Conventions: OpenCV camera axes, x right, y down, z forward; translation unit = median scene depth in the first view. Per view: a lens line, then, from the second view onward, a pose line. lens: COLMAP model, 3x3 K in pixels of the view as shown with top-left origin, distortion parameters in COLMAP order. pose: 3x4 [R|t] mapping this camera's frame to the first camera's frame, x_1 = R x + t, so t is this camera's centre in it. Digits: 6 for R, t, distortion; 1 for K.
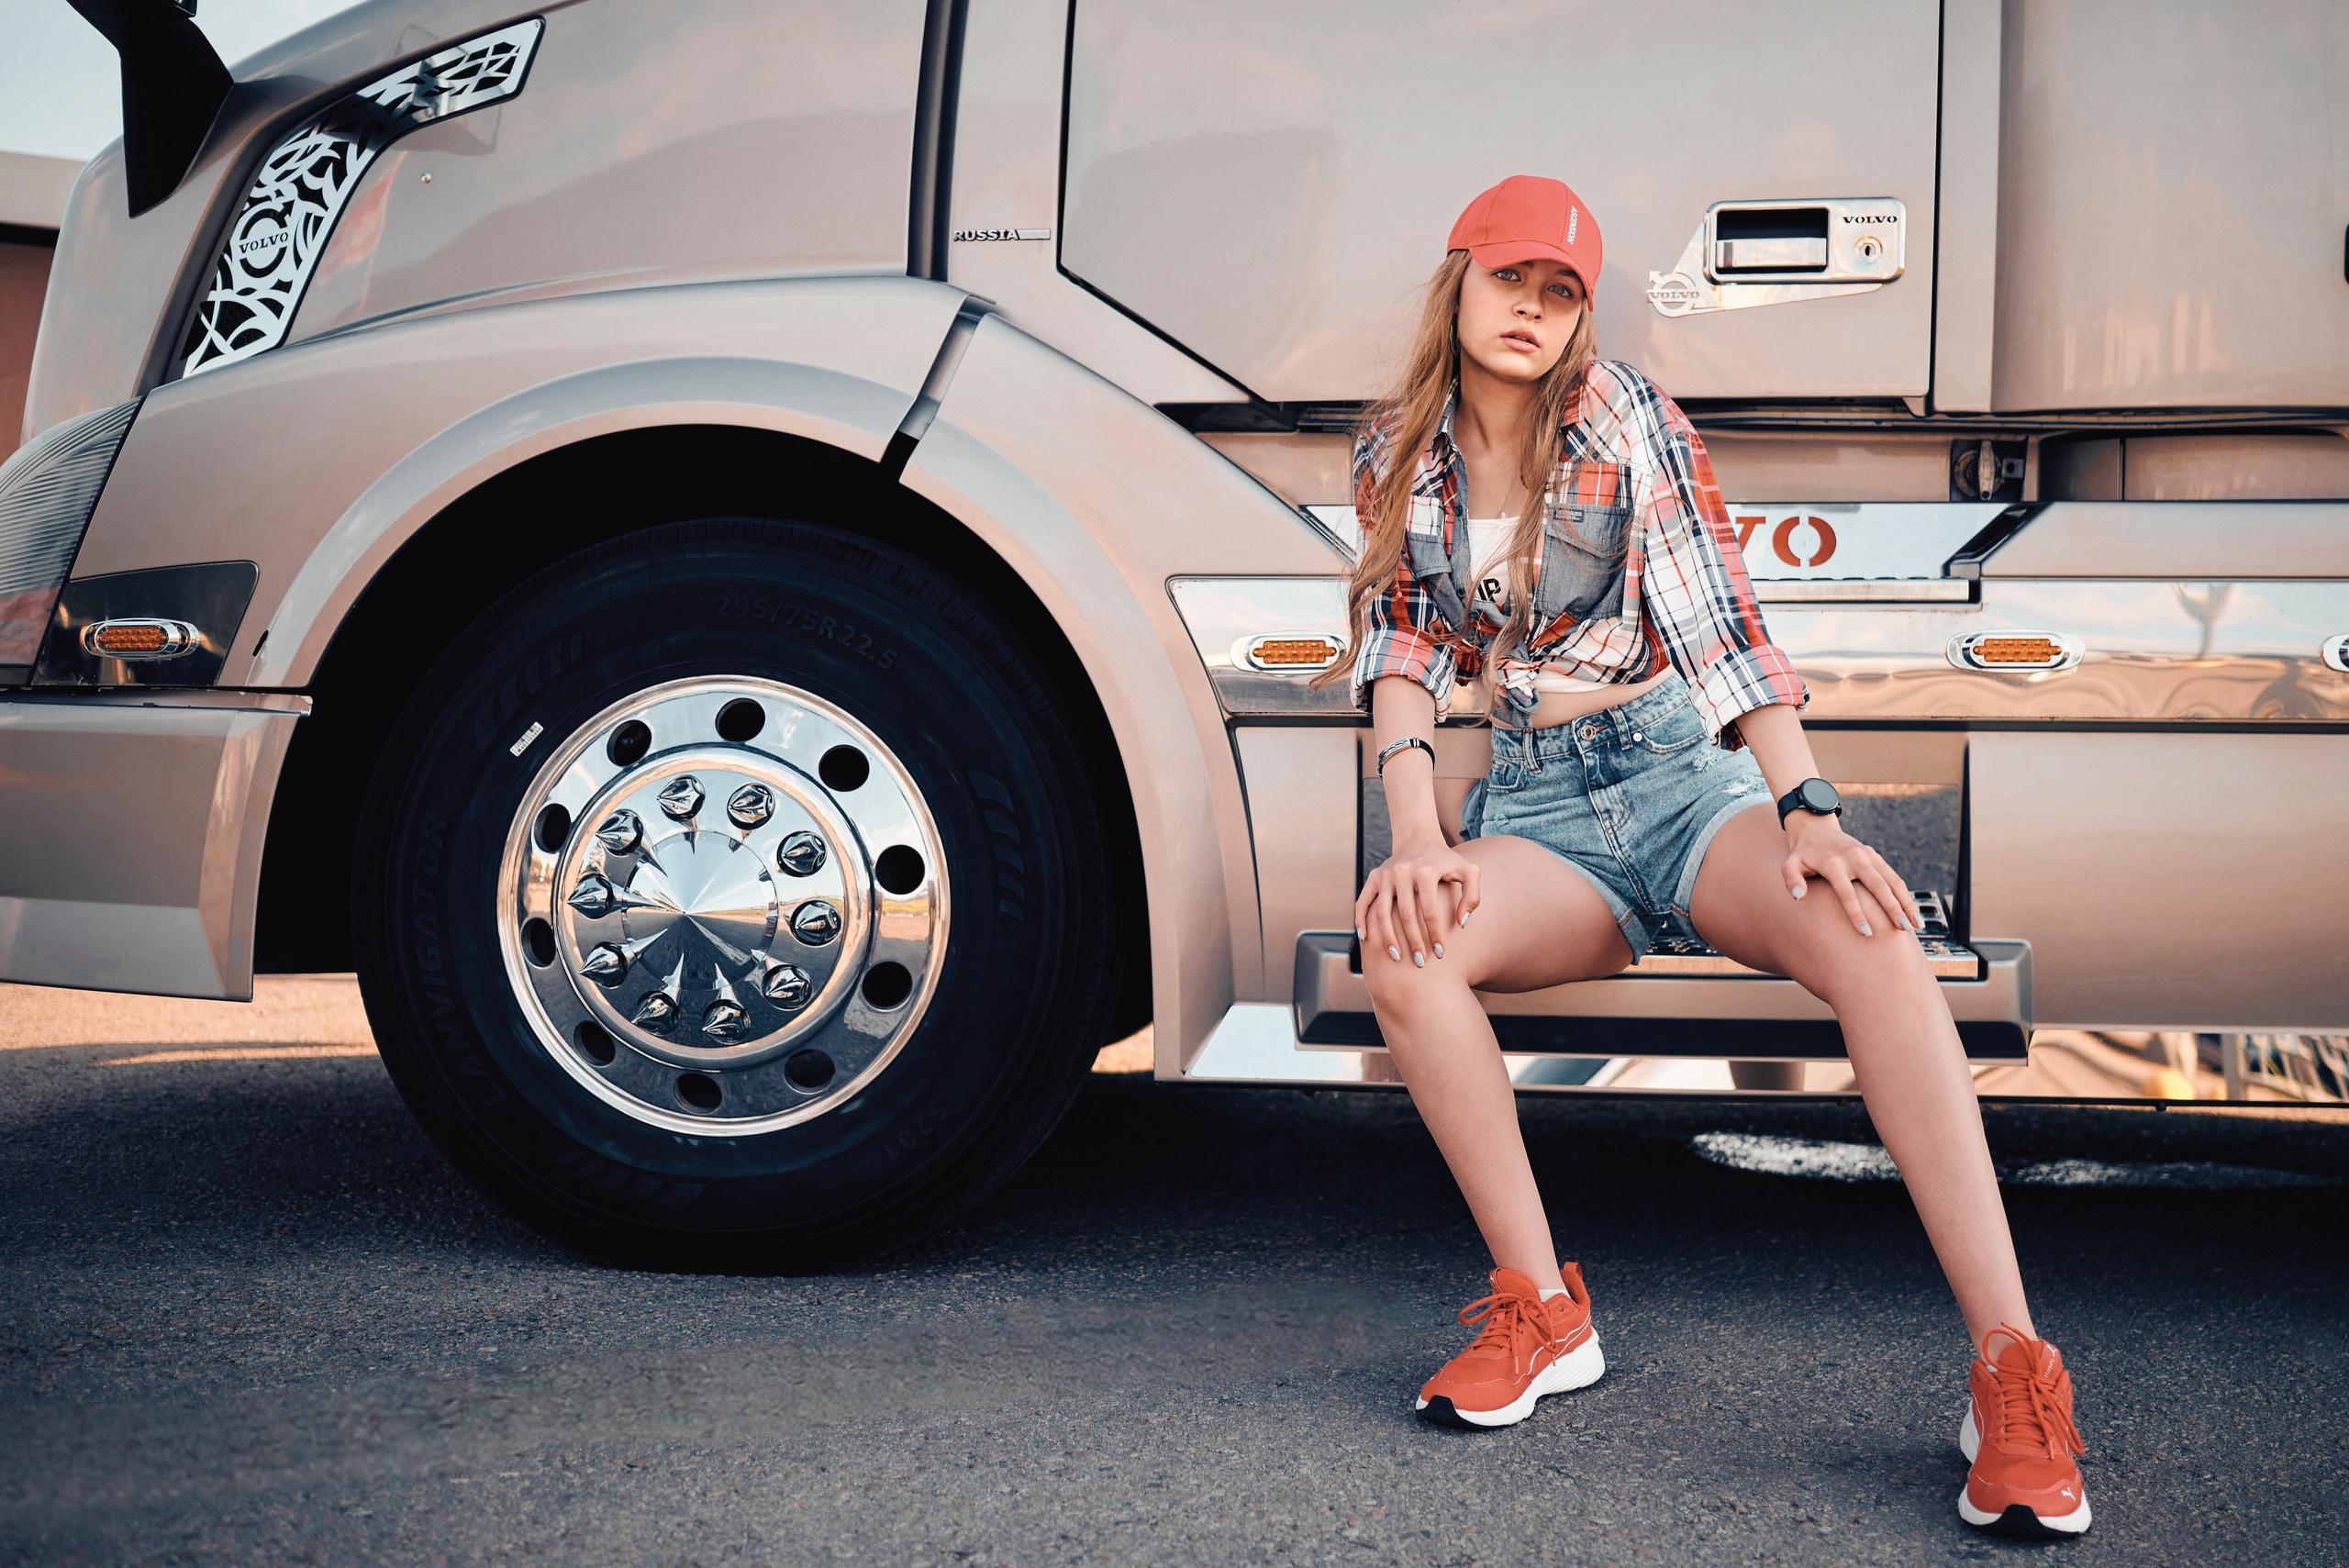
lens RADIAL K [[4930.3, 0, 1171.3], [0, 4930.3, 545.0], [0, 0, 1]] dist [0.158231, -0.183075]
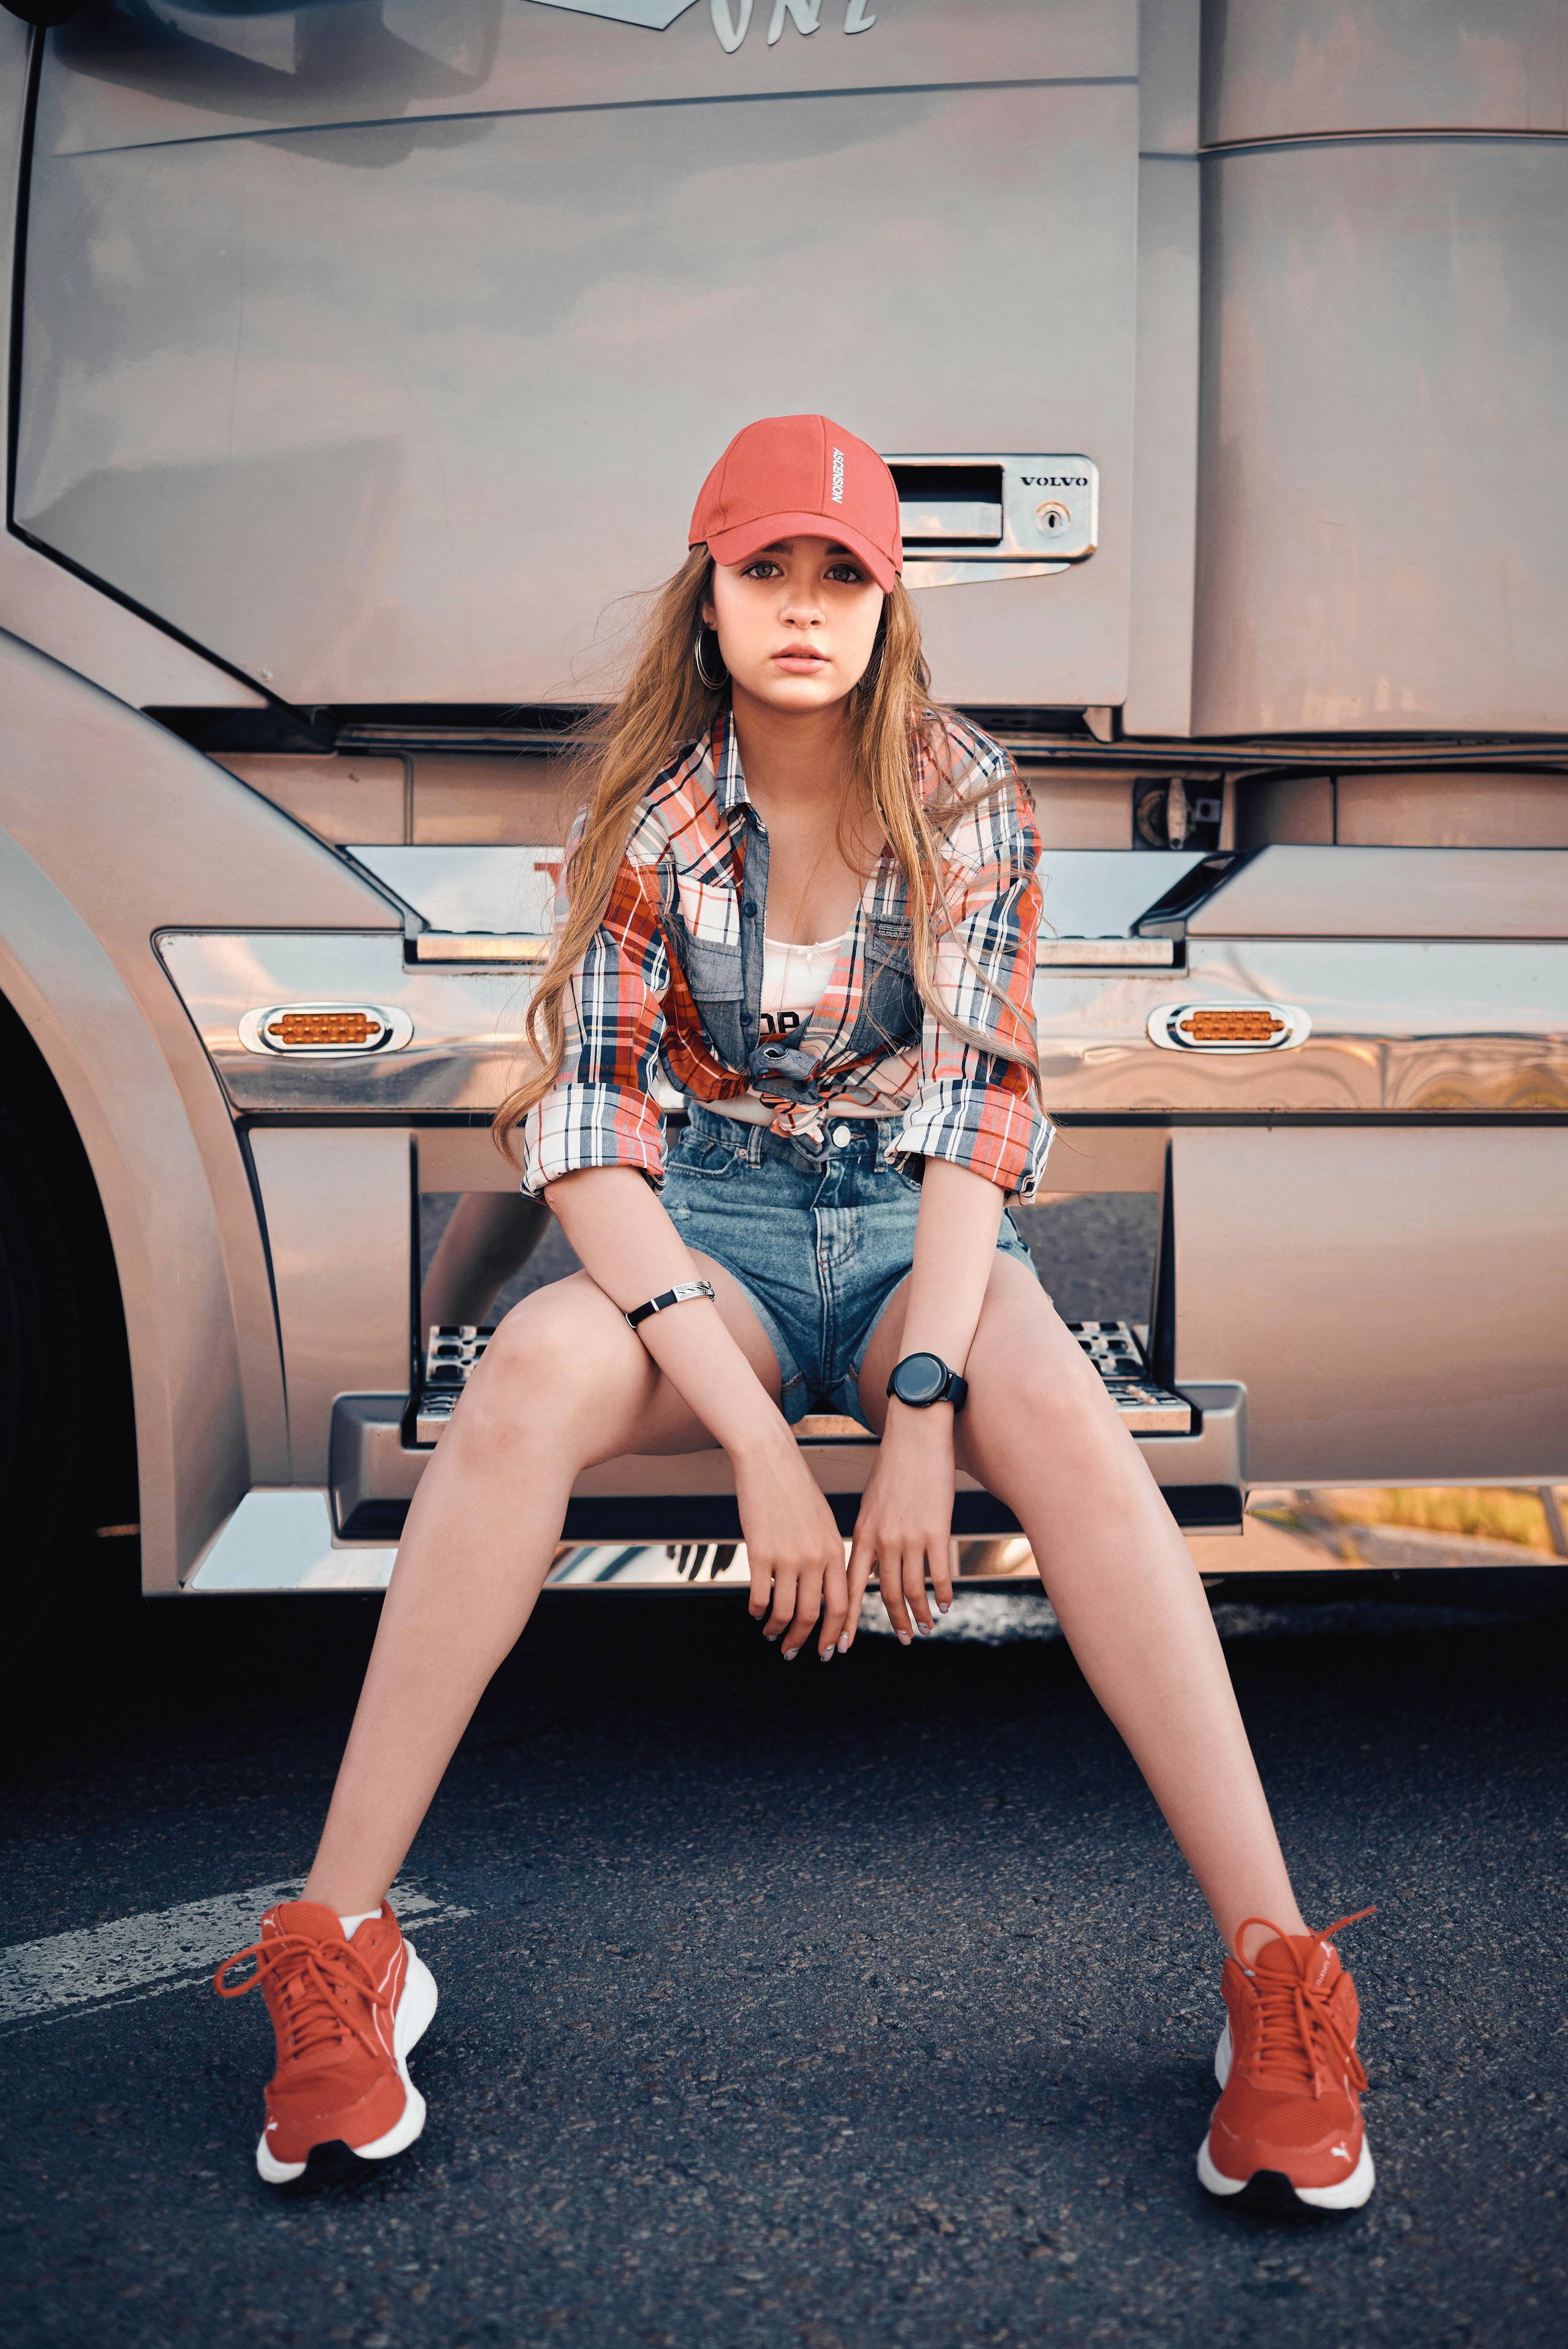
lens RADIAL K [[4930.5, 0, 784.0], [0, 4930.5, 1174.5], [0, 0, 1]] dist [0.158231, -0.183075]
pose [[0.994457, -0.011538, 0.104508, 0.013905], [0.007038, 0.999036, 0.043326, 0.010468], [-0.104907, -0.042350, 0.993580, 0.211448]]
